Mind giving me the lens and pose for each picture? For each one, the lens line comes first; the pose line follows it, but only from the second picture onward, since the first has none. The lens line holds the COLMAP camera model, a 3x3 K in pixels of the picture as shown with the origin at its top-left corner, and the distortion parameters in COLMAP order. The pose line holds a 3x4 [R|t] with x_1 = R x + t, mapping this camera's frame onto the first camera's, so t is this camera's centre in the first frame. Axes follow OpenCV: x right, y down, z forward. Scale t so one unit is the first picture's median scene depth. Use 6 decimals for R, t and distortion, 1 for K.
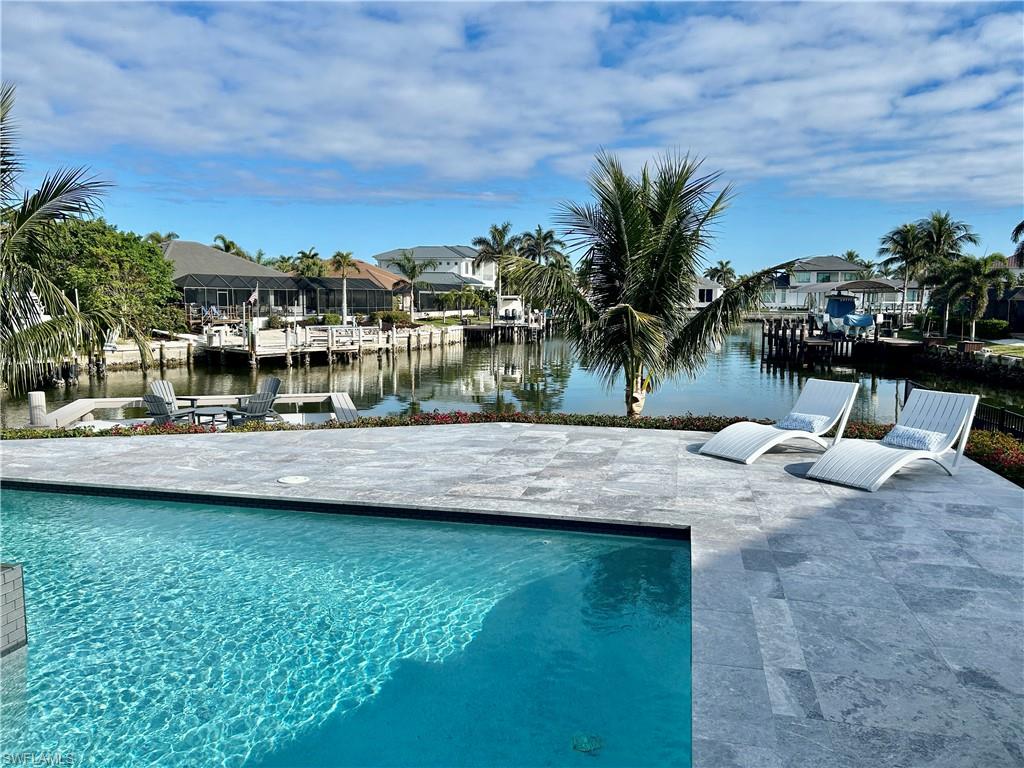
lens RADIAL K [[771.4, 0, 509.7], [0, 771.4, 385.1], [0, 0, 1]] dist [0.010777, 0.001047]
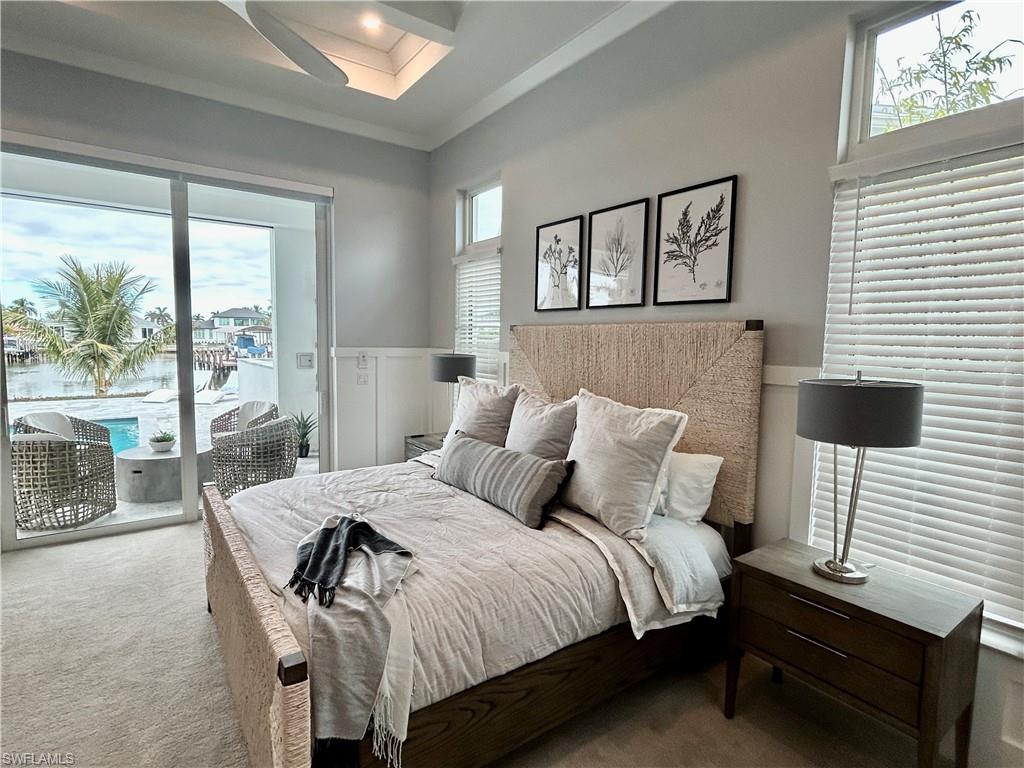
lens RADIAL K [[524.8, 0, 508.3], [0, 524.8, 389.3], [0, 0, 1]] dist [-0.003237, -0.000287]
pose [[0.663206, -0.060221, 0.746010, -0.059814], [0.068409, 0.997463, 0.019703, 0.026756], [-0.745304, 0.037966, 0.665643, -0.269530]]
